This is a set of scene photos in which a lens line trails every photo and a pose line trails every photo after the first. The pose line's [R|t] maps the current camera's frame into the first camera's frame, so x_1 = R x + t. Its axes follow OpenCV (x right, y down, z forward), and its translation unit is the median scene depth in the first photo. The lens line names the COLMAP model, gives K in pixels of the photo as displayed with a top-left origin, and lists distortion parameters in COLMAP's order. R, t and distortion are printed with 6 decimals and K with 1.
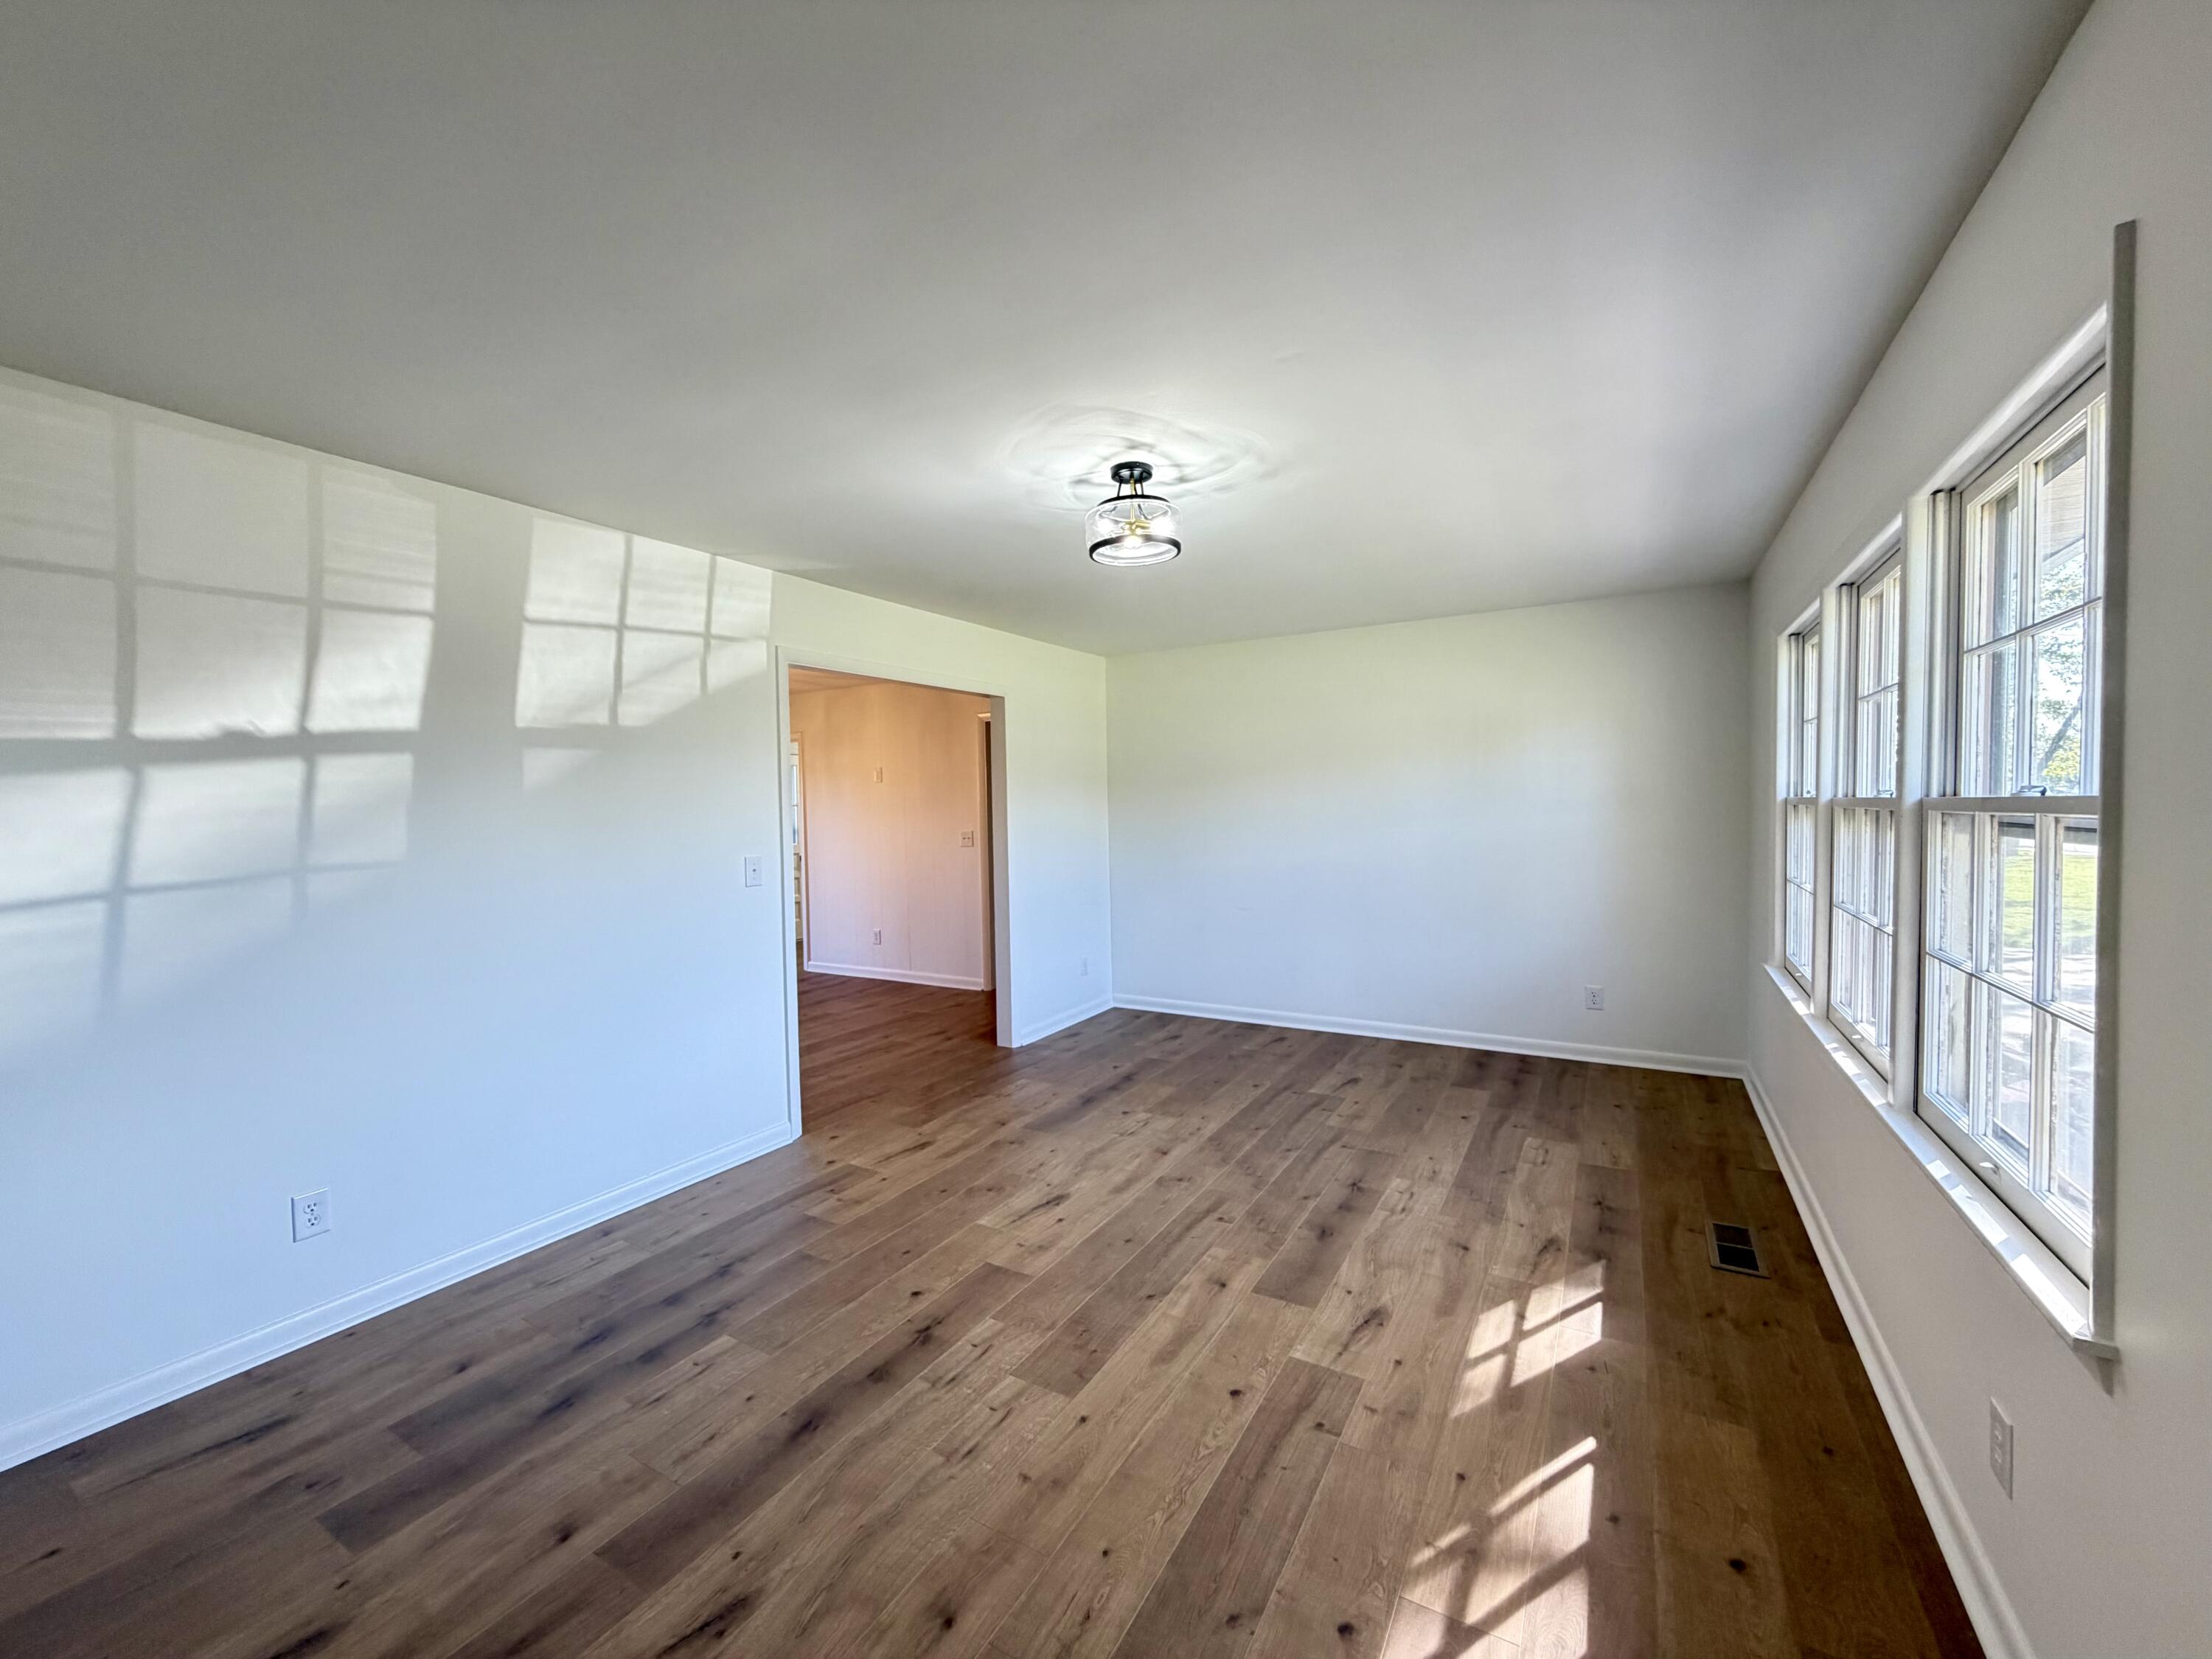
lens RADIAL K [[880.7, 0, 1103.5], [0, 880.7, 831.0], [0, 0, 1]] dist [-0.001073, 0.000223]
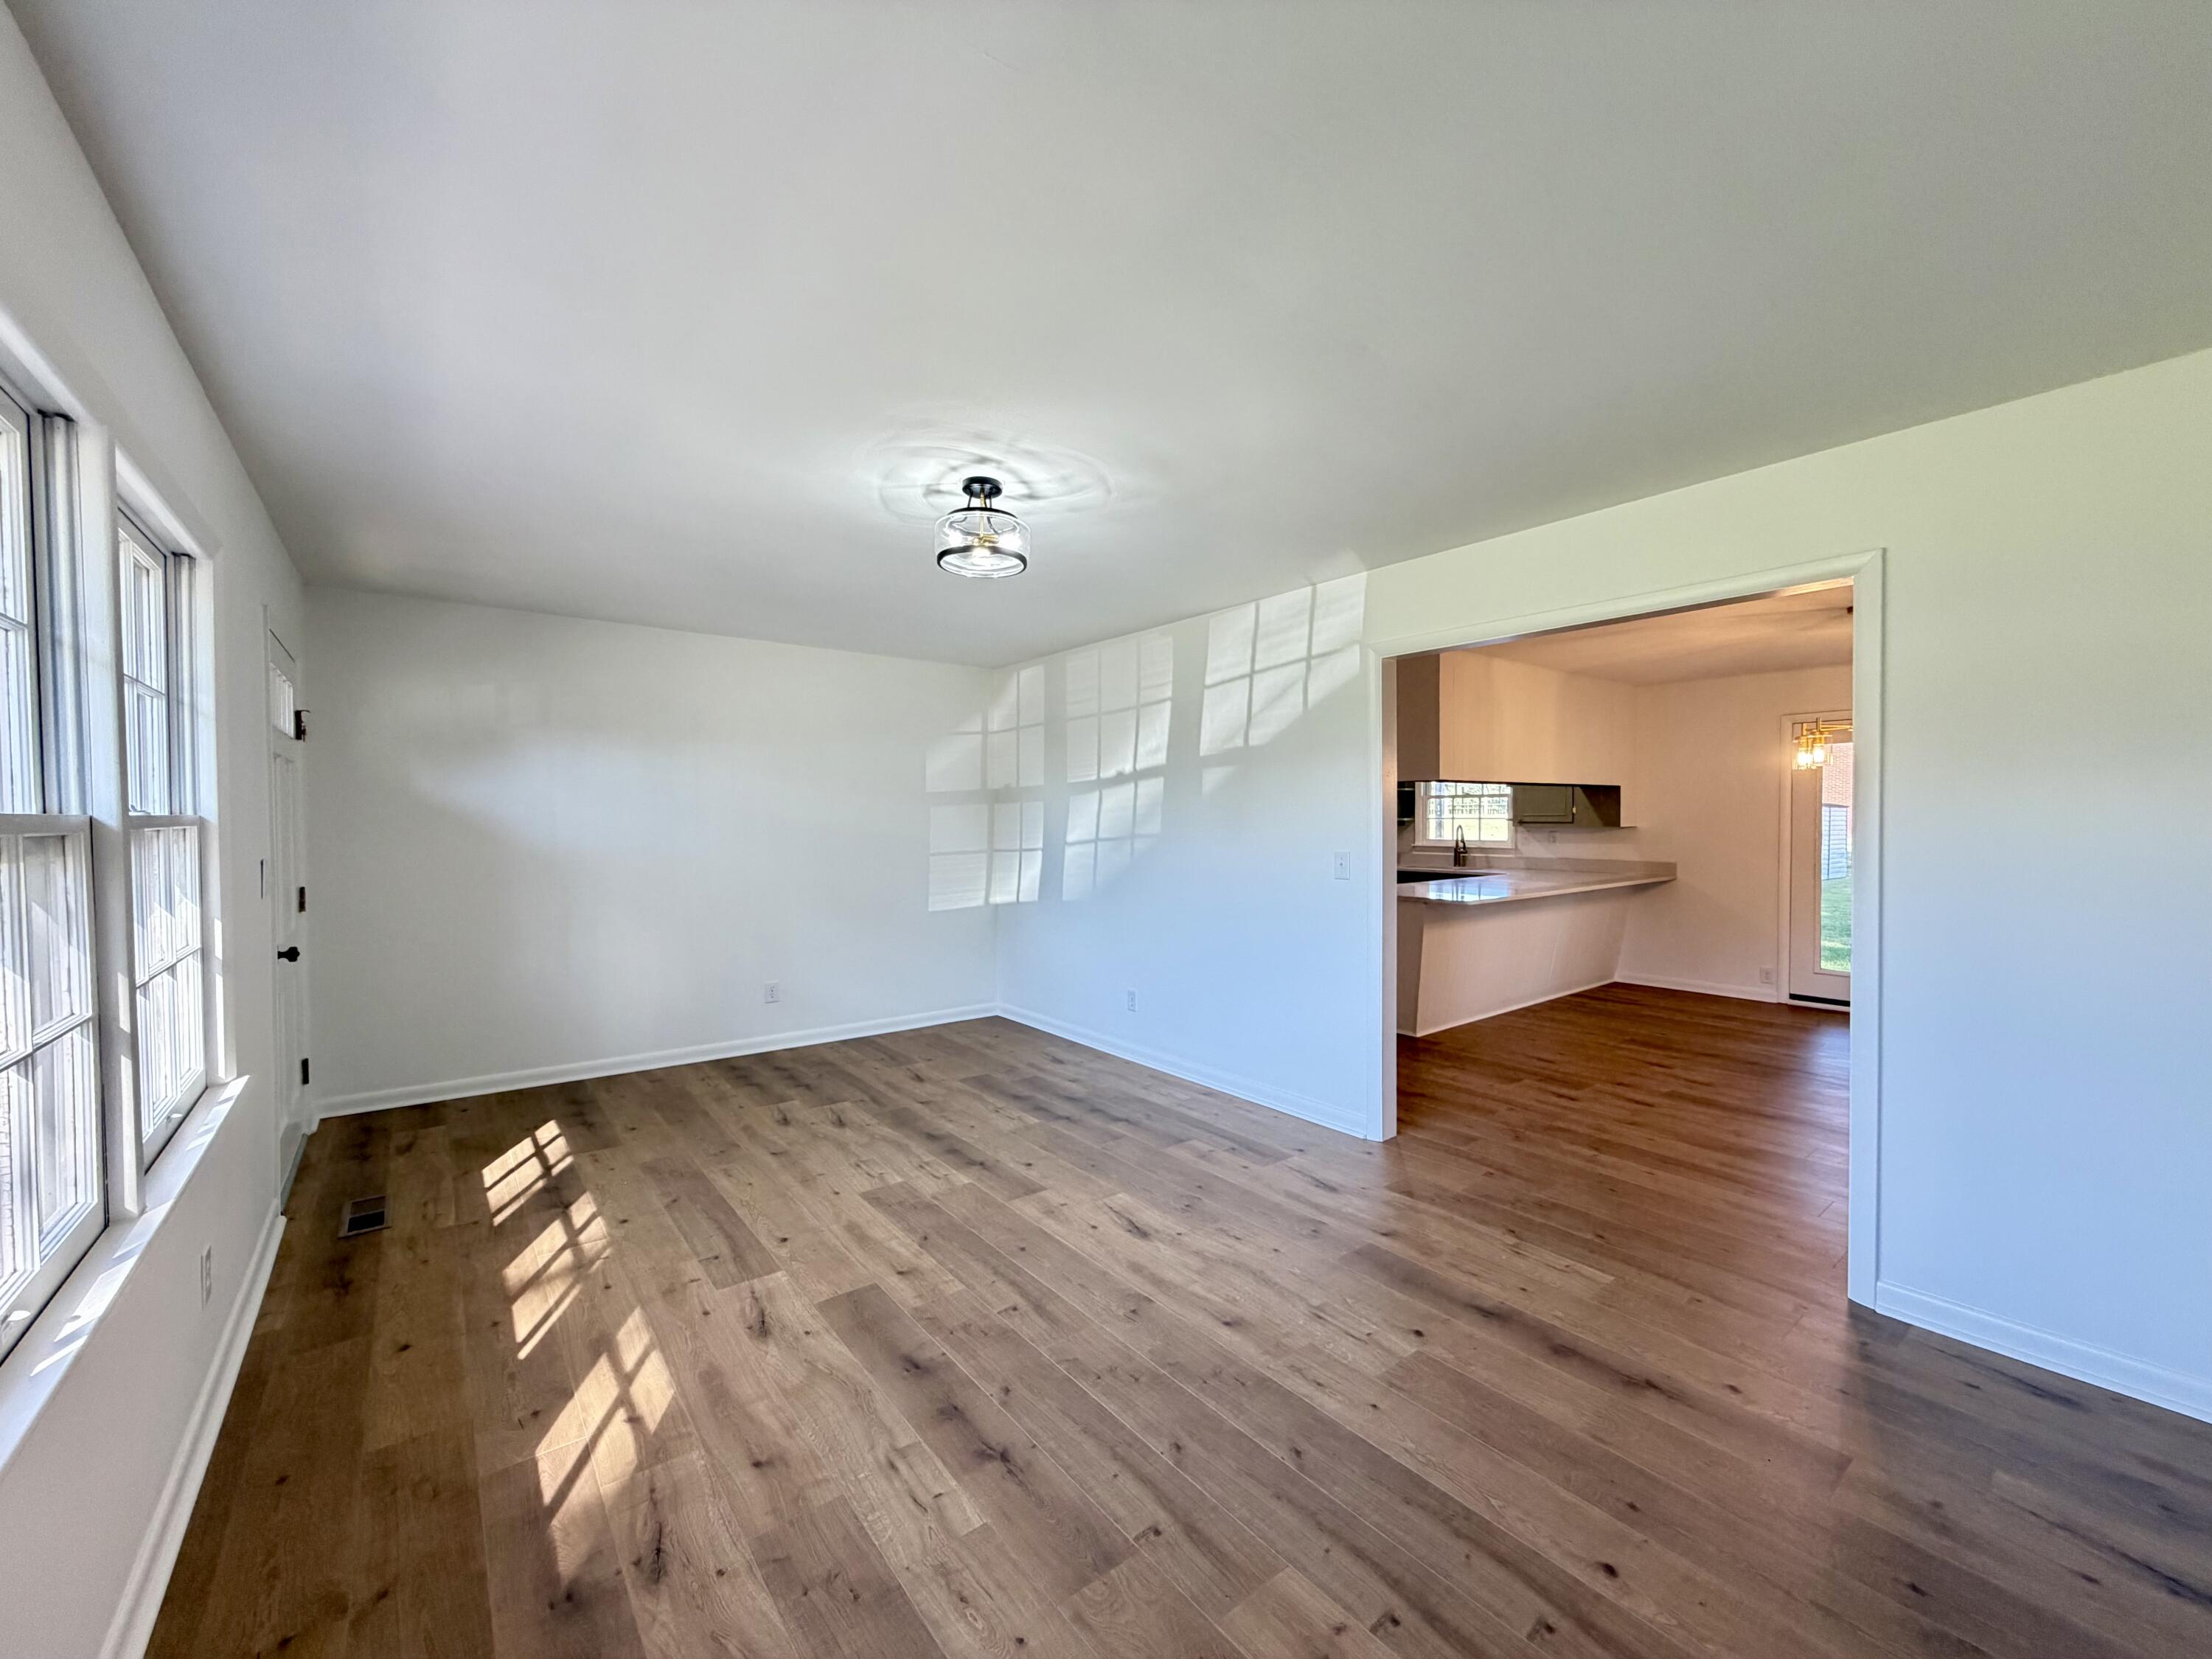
lens RADIAL K [[880.7, 0, 1101.5], [0, 880.7, 832.1], [0, 0, 1]] dist [-0.001073, 0.000223]
pose [[-0.371864, 0.035706, -0.927600, 0.961373], [-0.015068, 0.998896, 0.044491, -0.051654], [0.928165, 0.030522, -0.370915, 1.538338]]
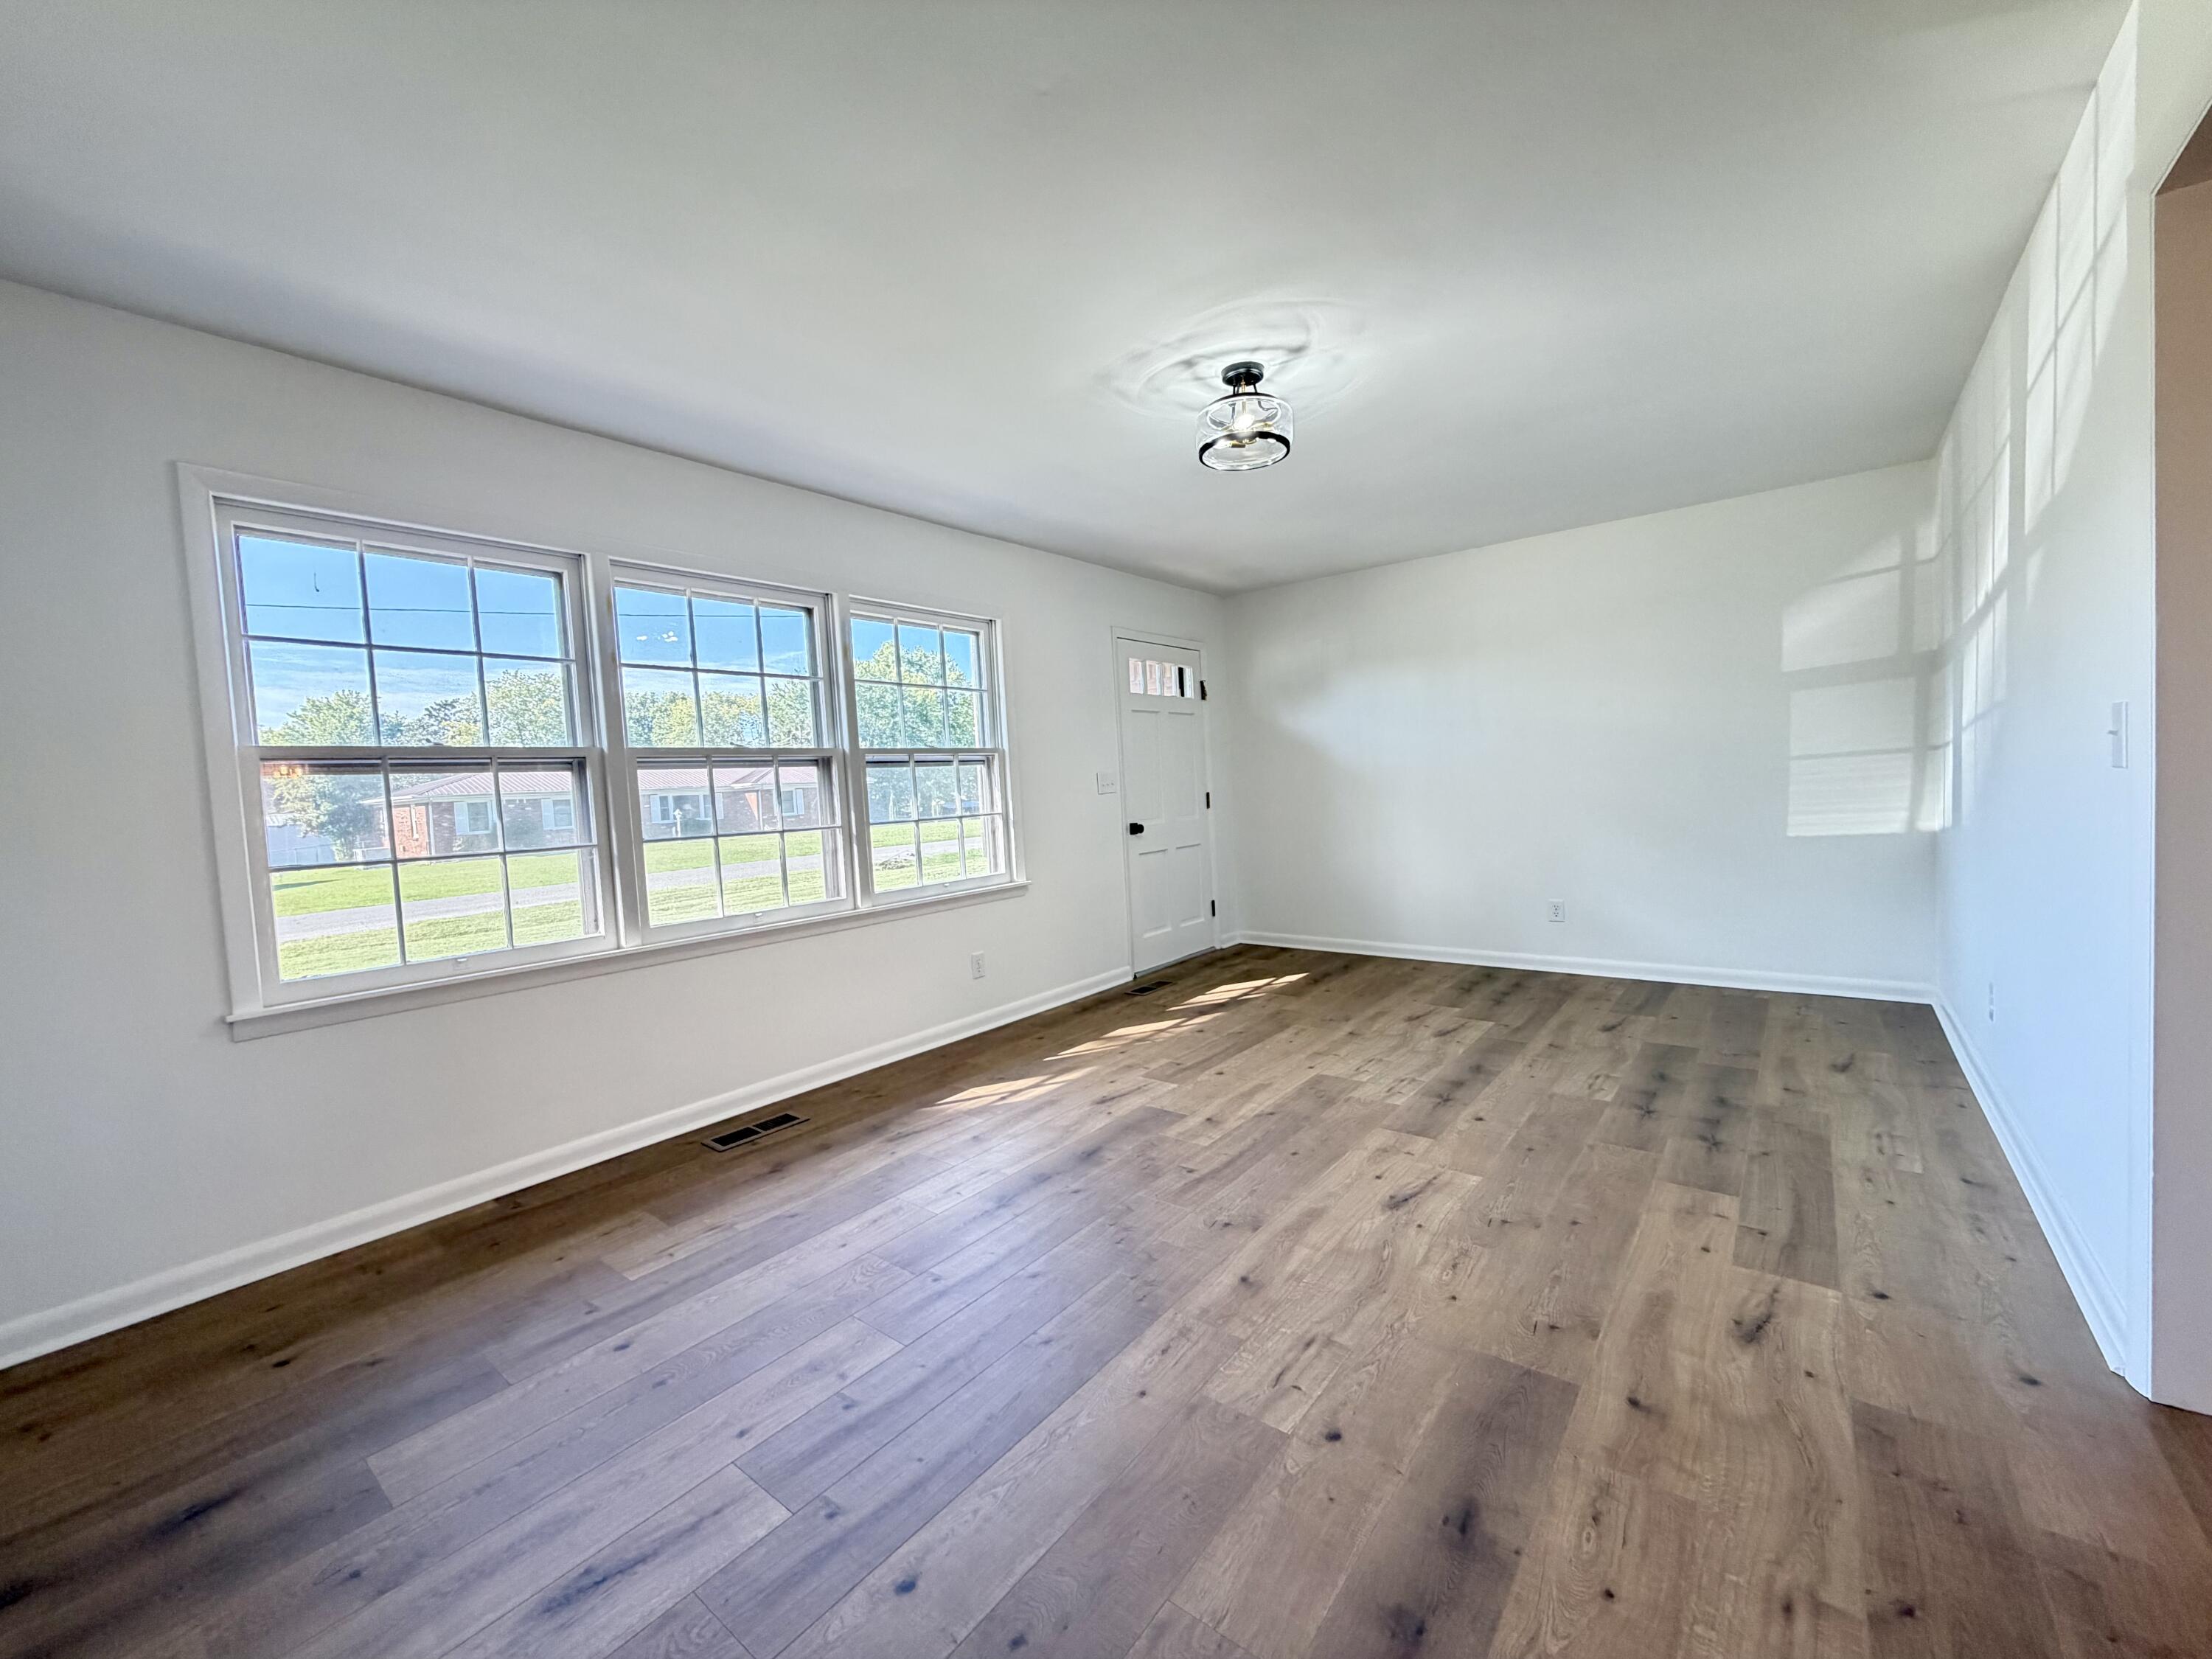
lens RADIAL K [[880.7, 0, 1099.2], [0, 880.7, 829.7], [0, 0, 1]] dist [-0.001073, 0.000223]
pose [[-0.987124, 0.063292, 0.146903, 0.080588], [0.074564, 0.994575, 0.072534, 0.030287], [-0.141516, 0.082553, -0.986488, 2.088992]]
